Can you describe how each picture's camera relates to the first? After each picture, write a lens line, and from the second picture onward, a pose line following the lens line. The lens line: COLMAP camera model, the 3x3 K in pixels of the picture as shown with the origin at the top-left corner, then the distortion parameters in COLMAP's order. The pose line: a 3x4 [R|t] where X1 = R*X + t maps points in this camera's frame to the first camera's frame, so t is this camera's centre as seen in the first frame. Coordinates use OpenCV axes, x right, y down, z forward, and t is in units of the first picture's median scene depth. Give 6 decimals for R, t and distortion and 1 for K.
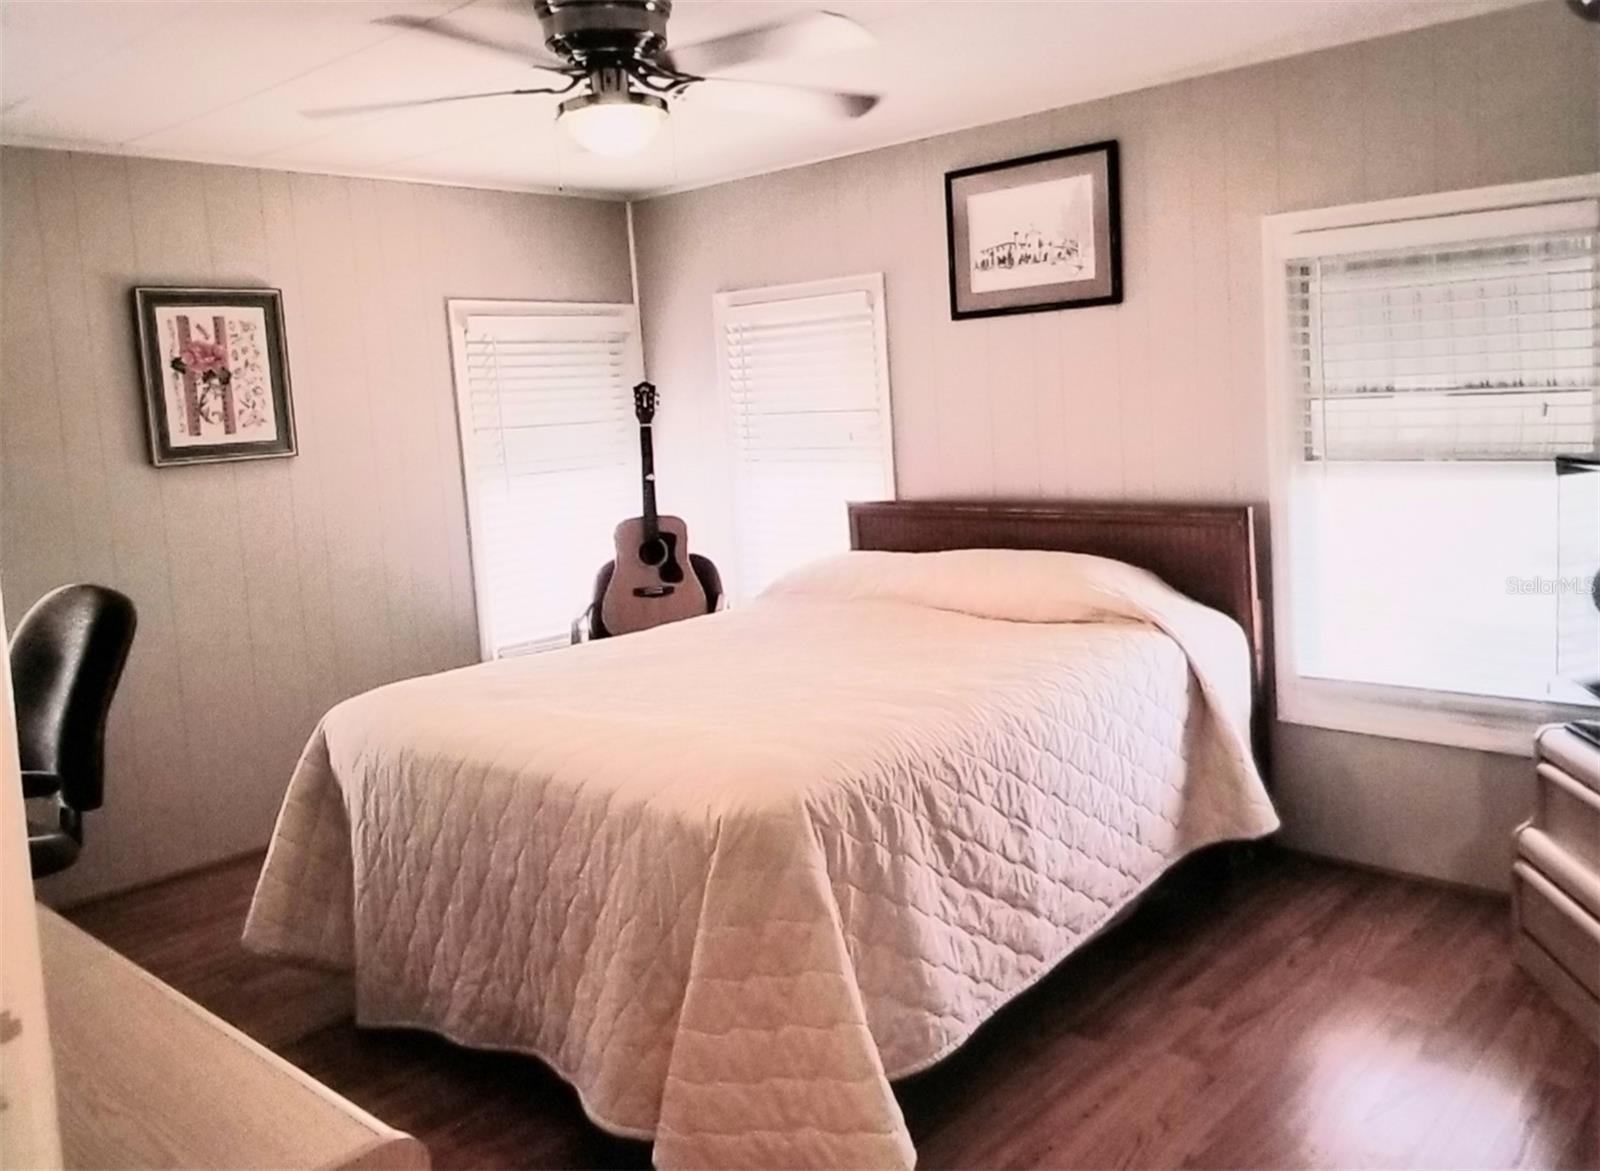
lens RADIAL K [[1350.8, 0, 801.6], [0, 1350.8, 576.6], [0, 0, 1]] dist [-0.009534, -0.007466]
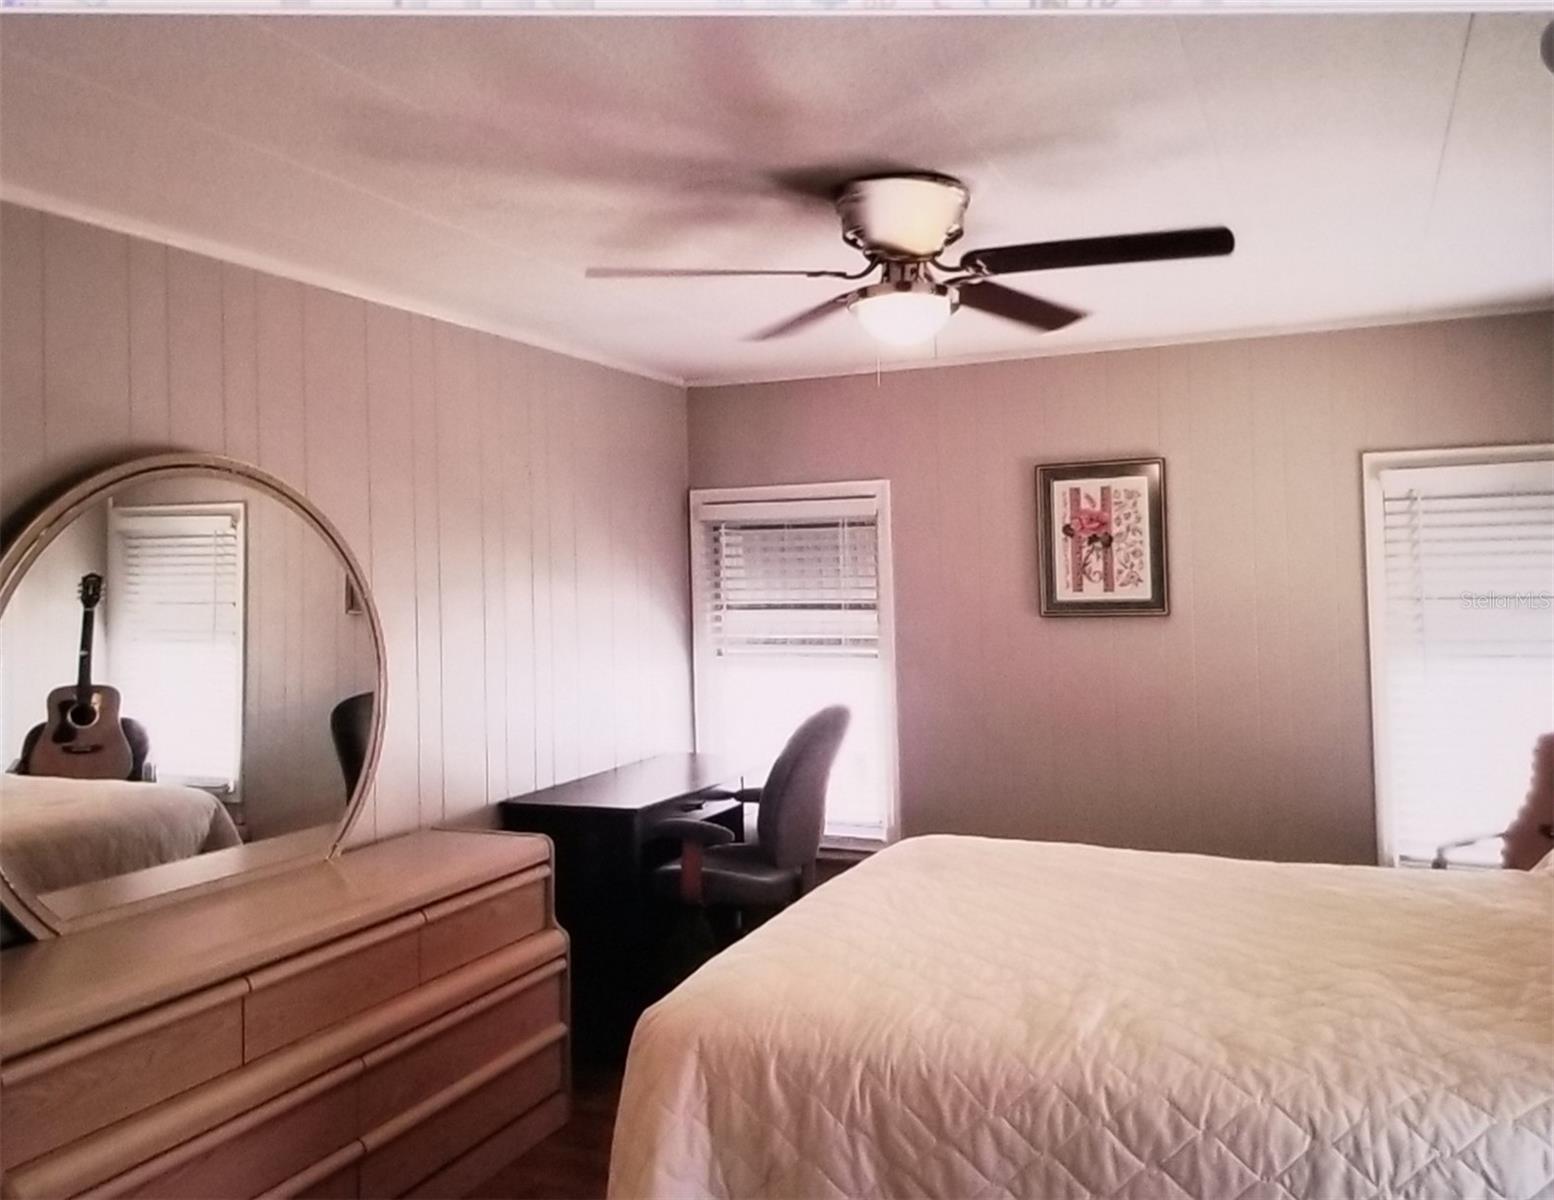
lens RADIAL K [[1234.0, 0, 777.0], [0, 1234.0, 606.2], [0, 0, 1]] dist [0.000406, 0.001628]
pose [[0.303733, 0.058862, -0.950937, 0.460051], [-0.123787, 0.992068, 0.021870, -0.083678], [0.944681, 0.111071, 0.308610, 0.439958]]
